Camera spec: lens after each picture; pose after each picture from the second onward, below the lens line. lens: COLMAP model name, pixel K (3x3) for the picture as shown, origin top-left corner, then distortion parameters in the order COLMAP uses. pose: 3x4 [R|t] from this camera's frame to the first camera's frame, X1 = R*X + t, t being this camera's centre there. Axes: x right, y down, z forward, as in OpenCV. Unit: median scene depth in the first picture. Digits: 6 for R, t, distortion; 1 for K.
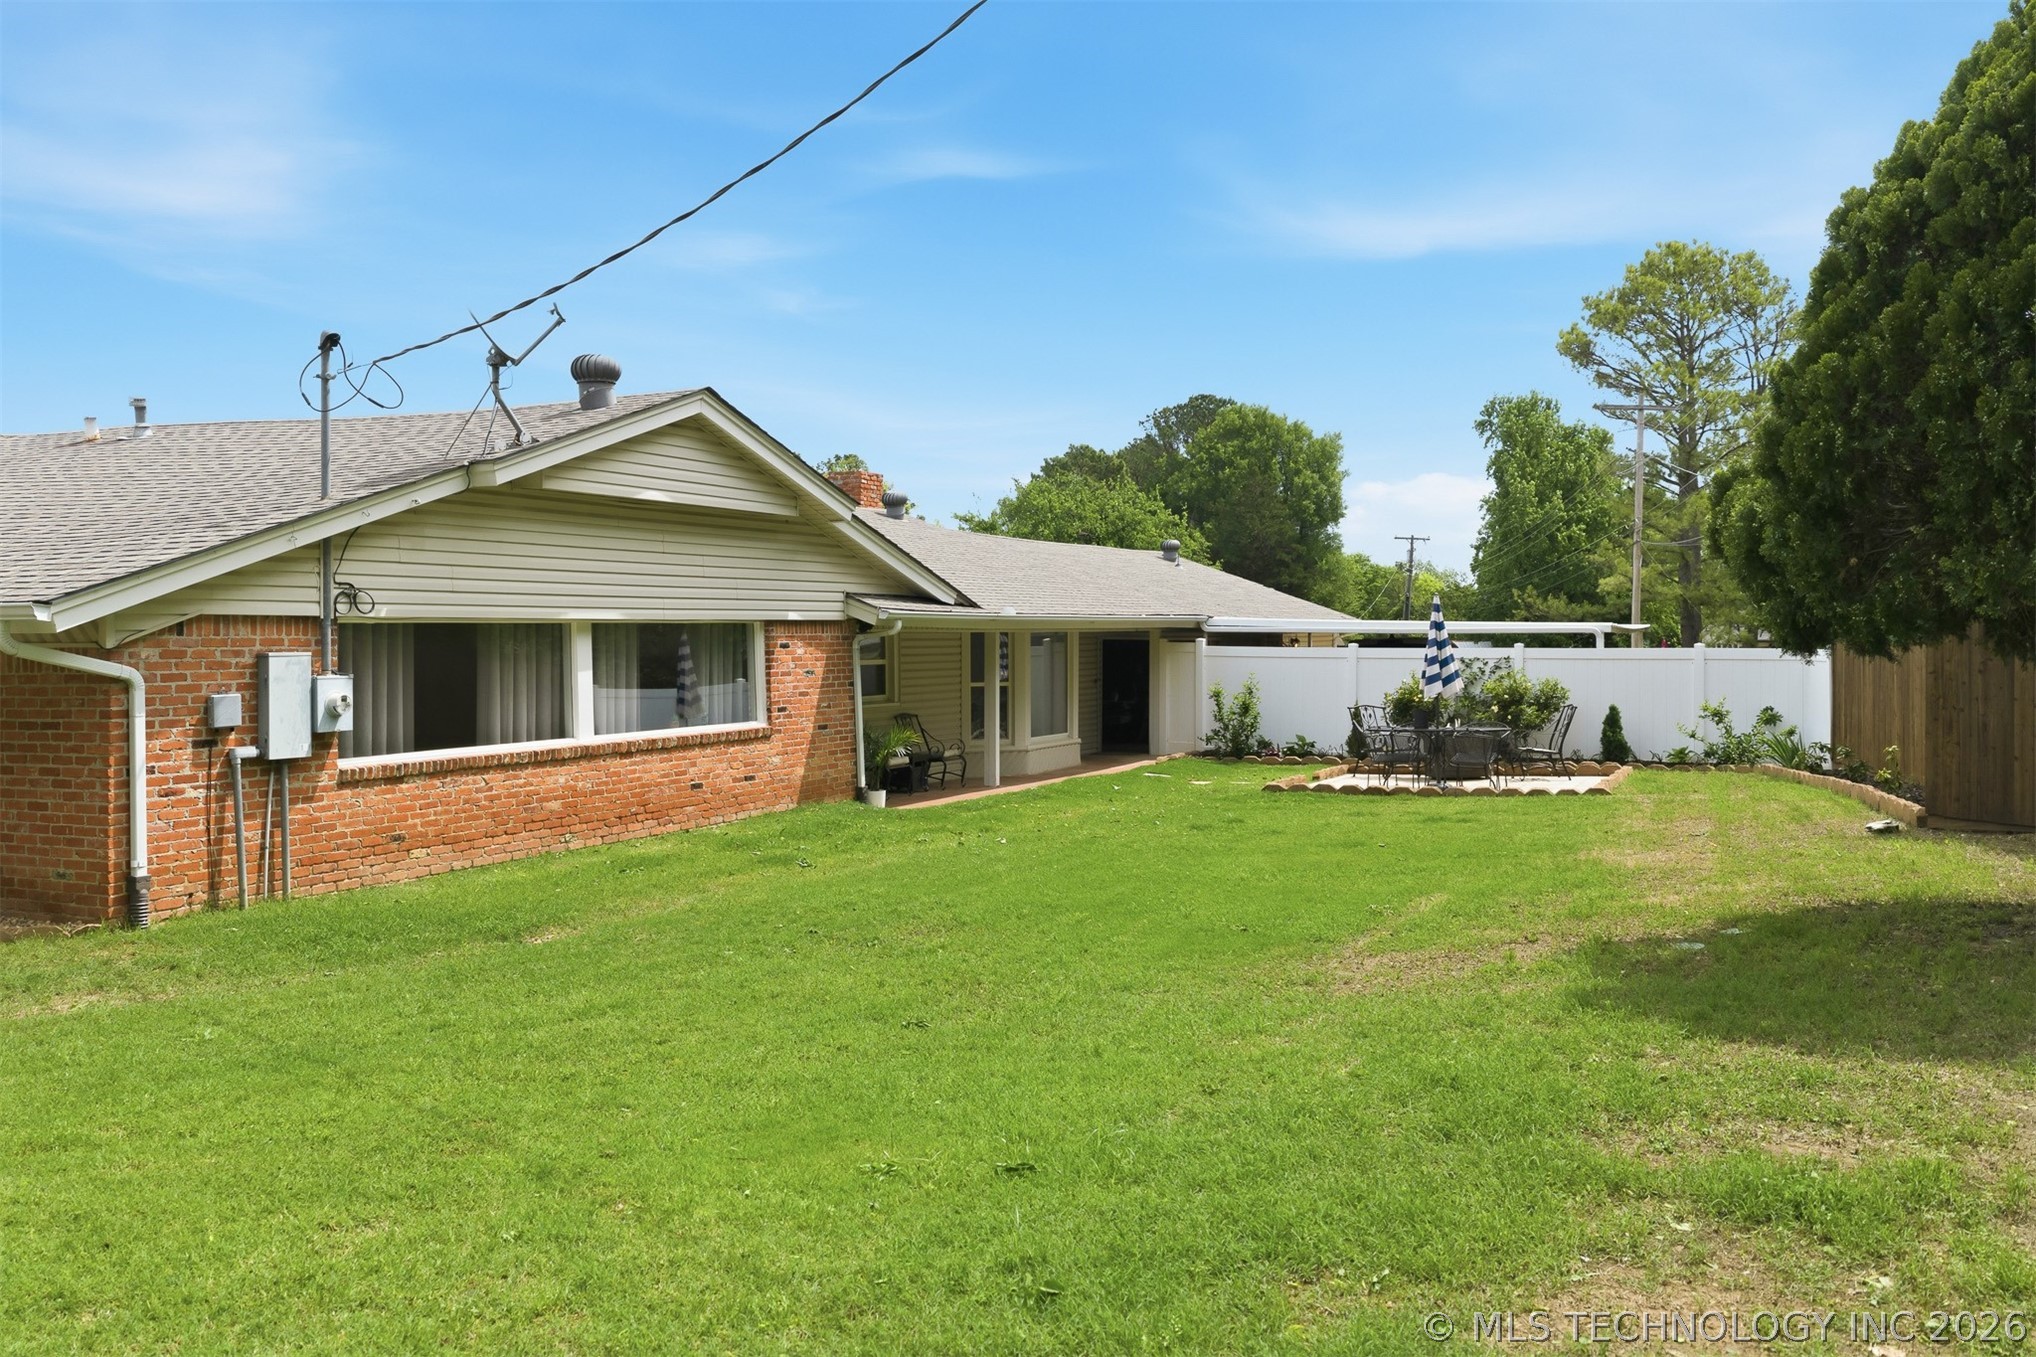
lens RADIAL K [[1675.7, 0, 1030.7], [0, 1675.7, 696.7], [0, 0, 1]] dist [0.000454, -0.003345]
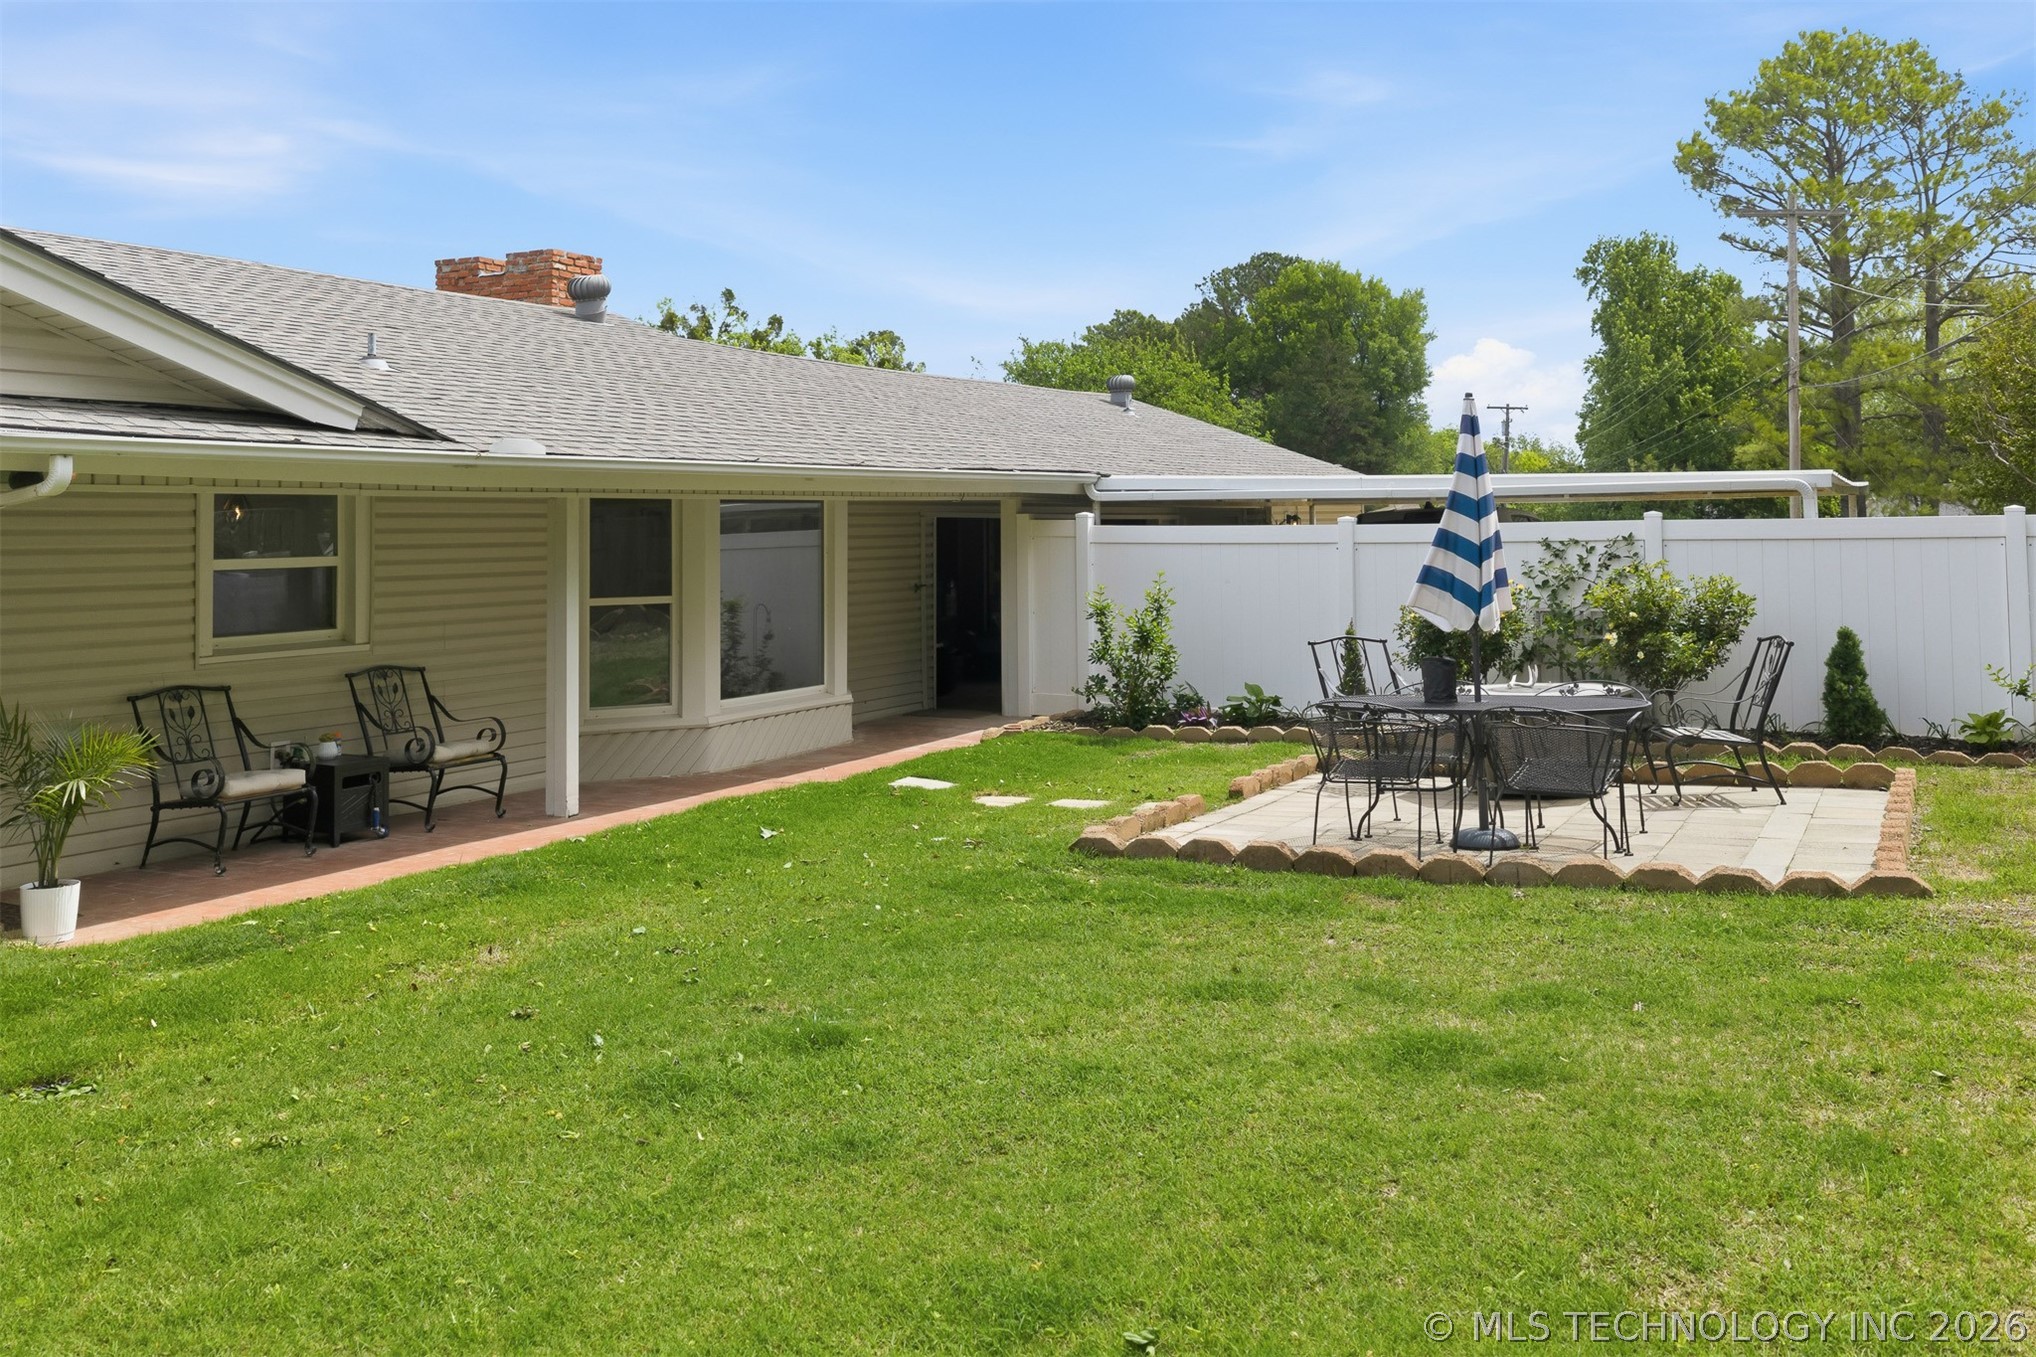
lens RADIAL K [[1730.1, 0, 1021.3], [0, 1730.1, 500.0], [0, 0, 1]] dist [-0.000741, 0.003787]
pose [[0.998315, -0.014171, -0.056276, 0.036686], [0.011198, 0.998543, -0.052789, -0.002602], [0.056942, 0.052070, 0.997019, 0.132501]]
